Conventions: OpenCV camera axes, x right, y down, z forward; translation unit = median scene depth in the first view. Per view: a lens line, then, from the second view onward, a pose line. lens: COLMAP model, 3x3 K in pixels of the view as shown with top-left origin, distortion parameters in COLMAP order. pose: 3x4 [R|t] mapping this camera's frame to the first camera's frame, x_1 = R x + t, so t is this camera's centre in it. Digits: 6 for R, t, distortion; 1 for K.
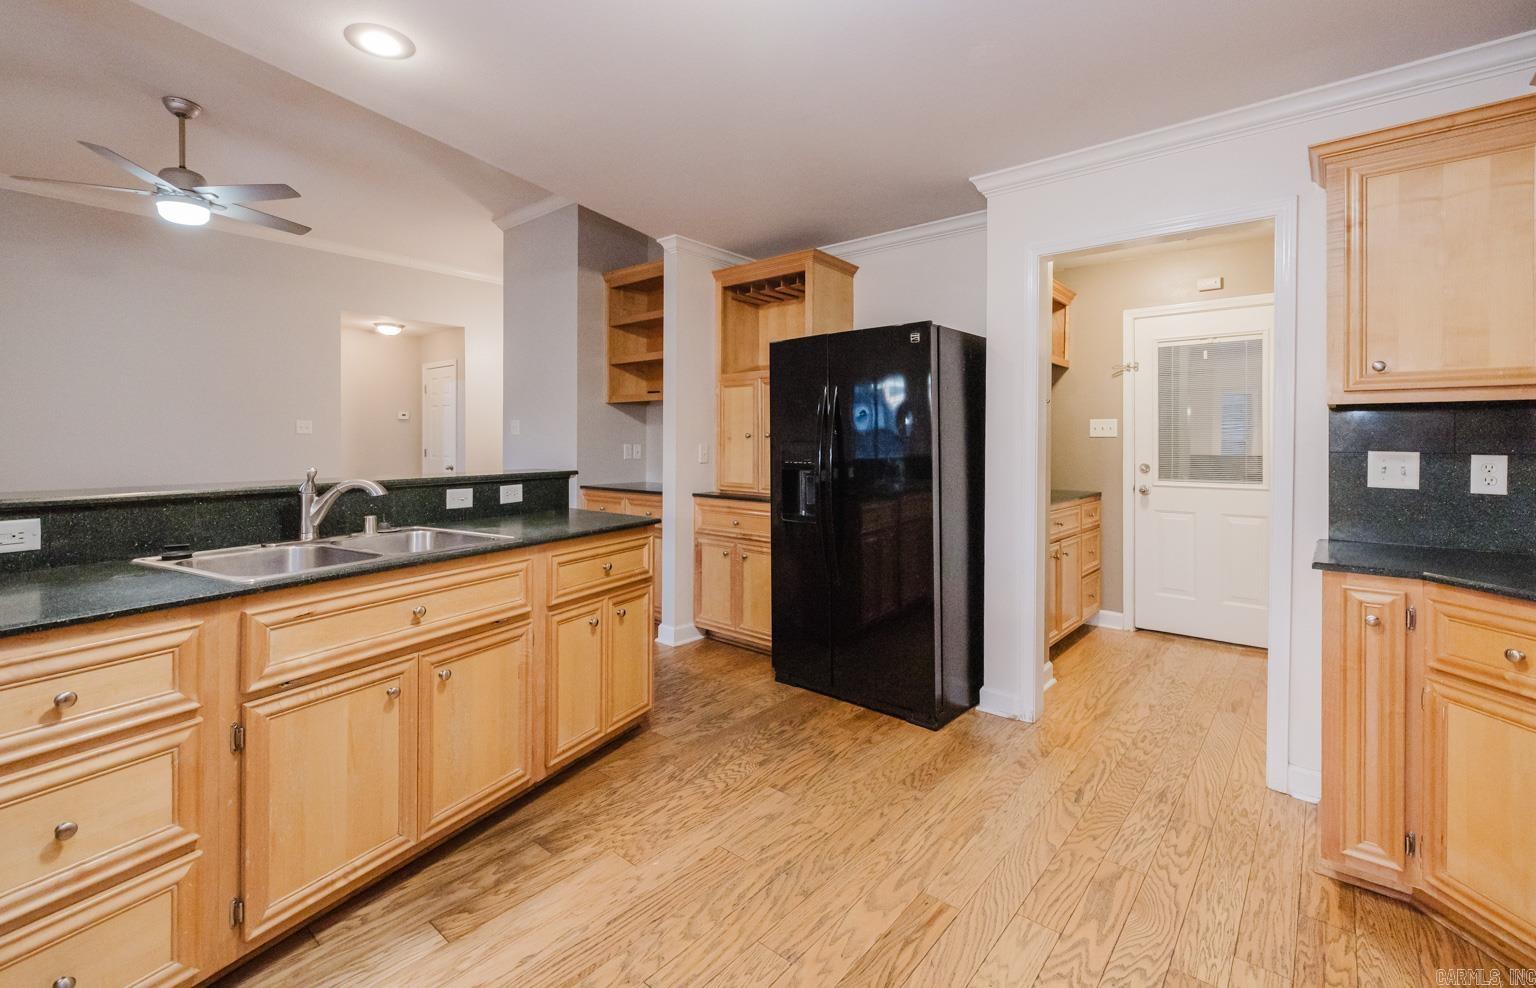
lens RADIAL K [[661.9, 0, 777.1], [0, 661.9, 439.0], [0, 0, 1]] dist [-0.000878, -0.000688]
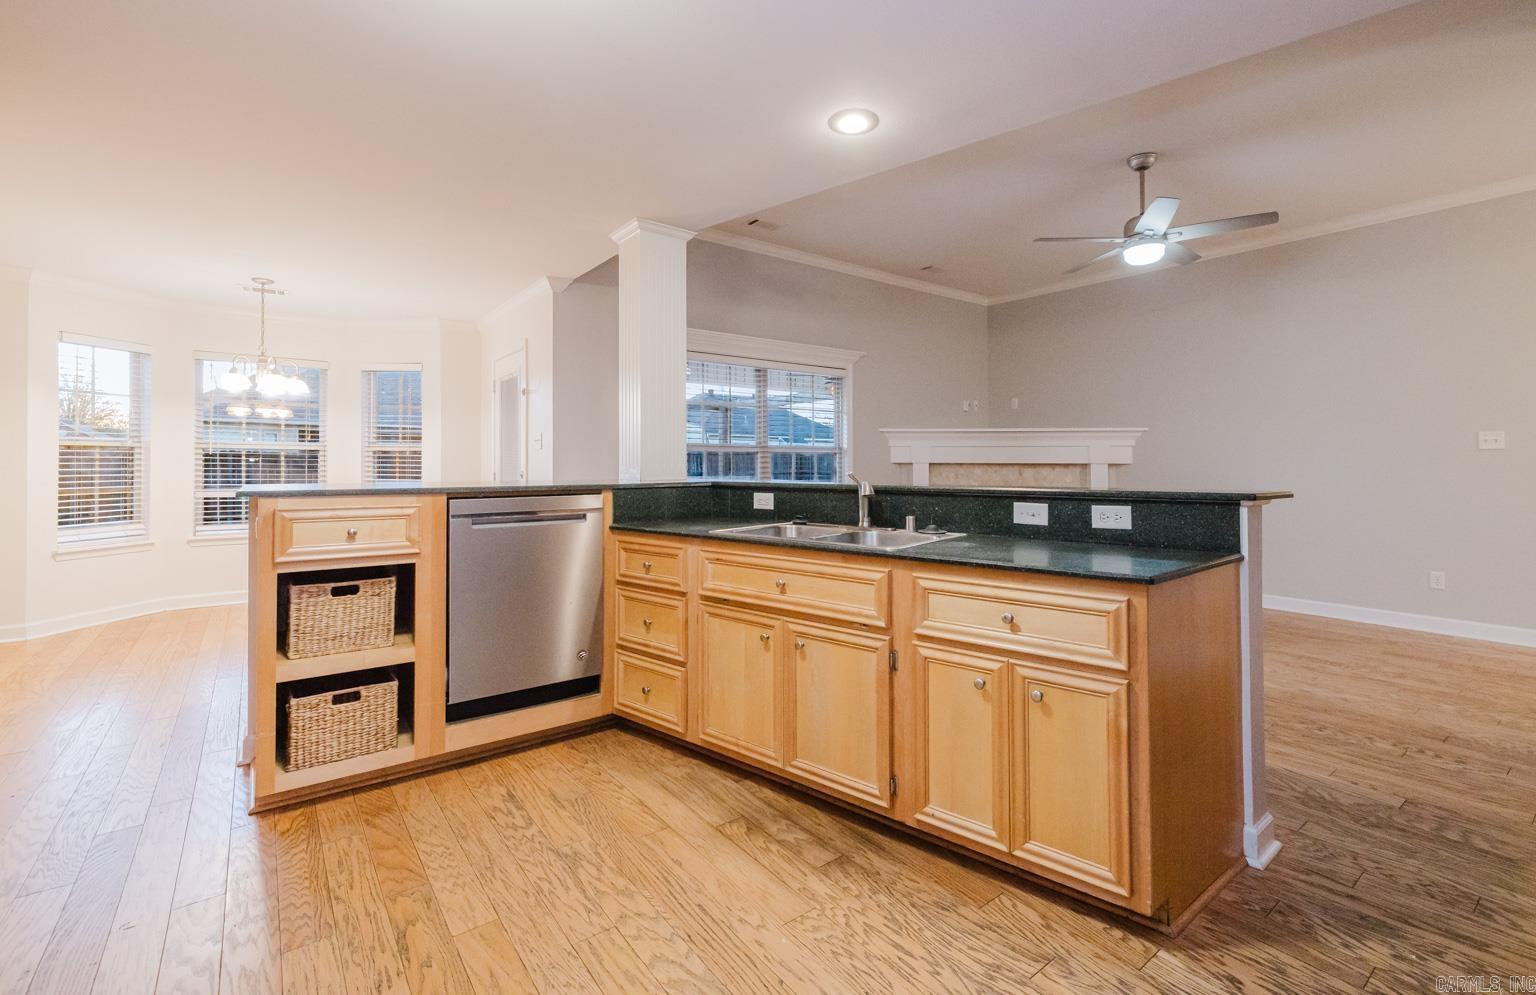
lens RADIAL K [[673.6, 0, 761.5], [0, 673.6, 459.7], [0, 0, 1]] dist [0.003565, 0.001355]
pose [[-0.232692, -0.014186, -0.972447, 0.626282], [0.002171, 0.999884, -0.015106, 0.038439], [0.972548, -0.005626, -0.232634, 1.100485]]
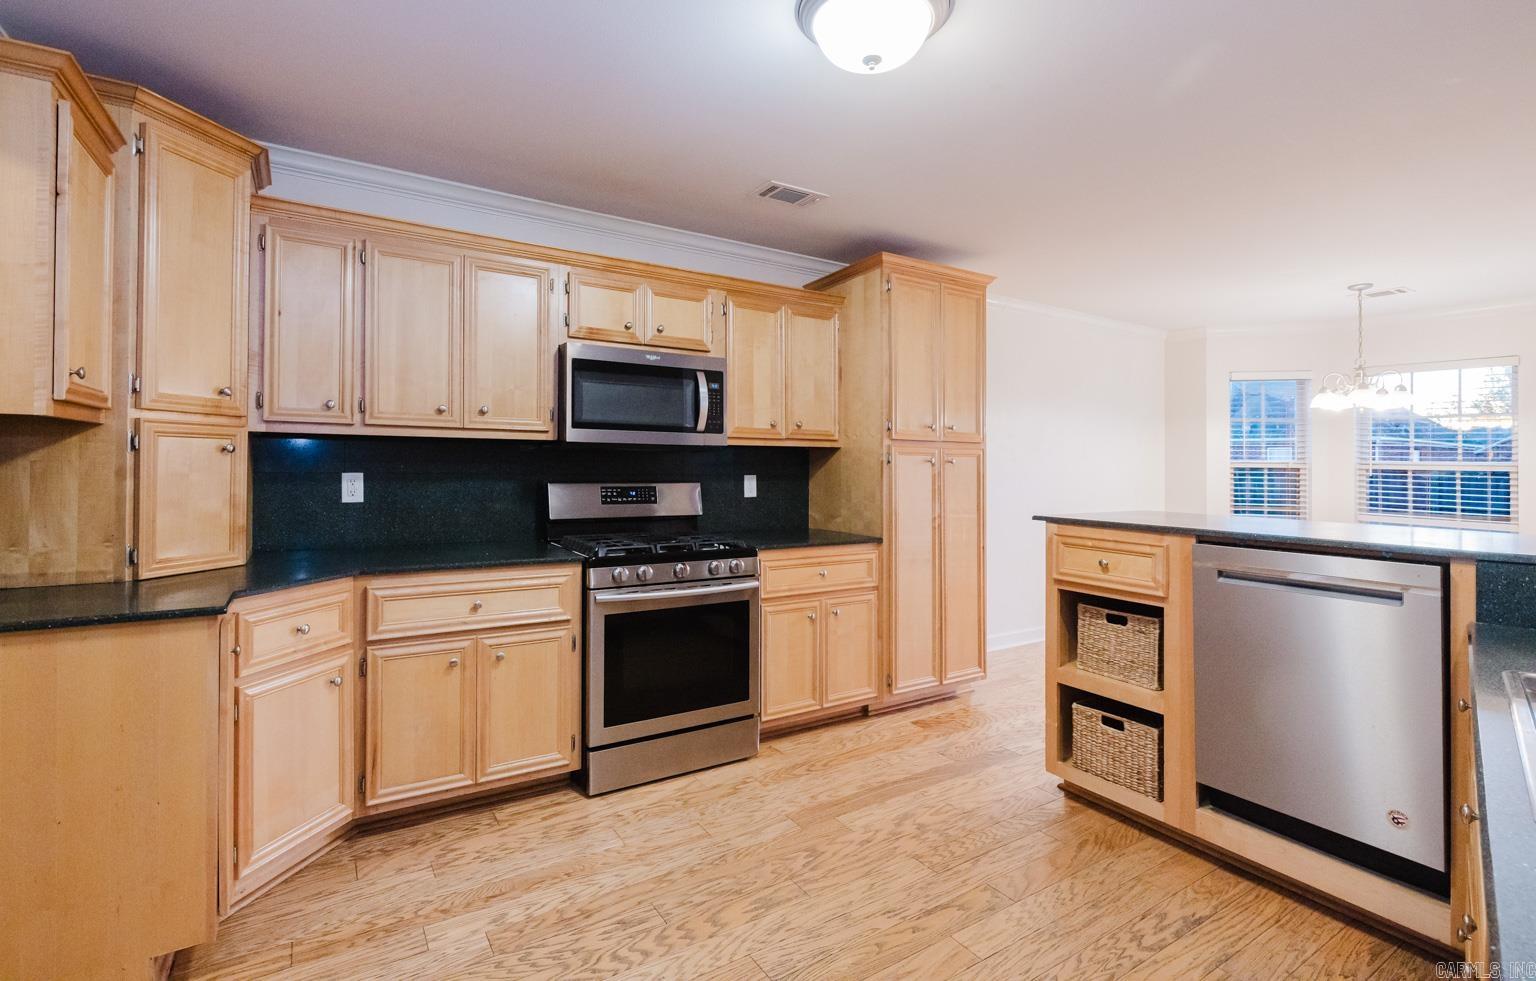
lens RADIAL K [[696.4, 0, 768.2], [0, 696.4, 462.9], [0, 0, 1]] dist [0.003097, -0.000025]
pose [[-0.956958, -0.019626, 0.289563, -0.125075], [-0.022300, 0.999734, -0.005938, -0.013754], [-0.289369, -0.012140, -0.957141, 1.512402]]
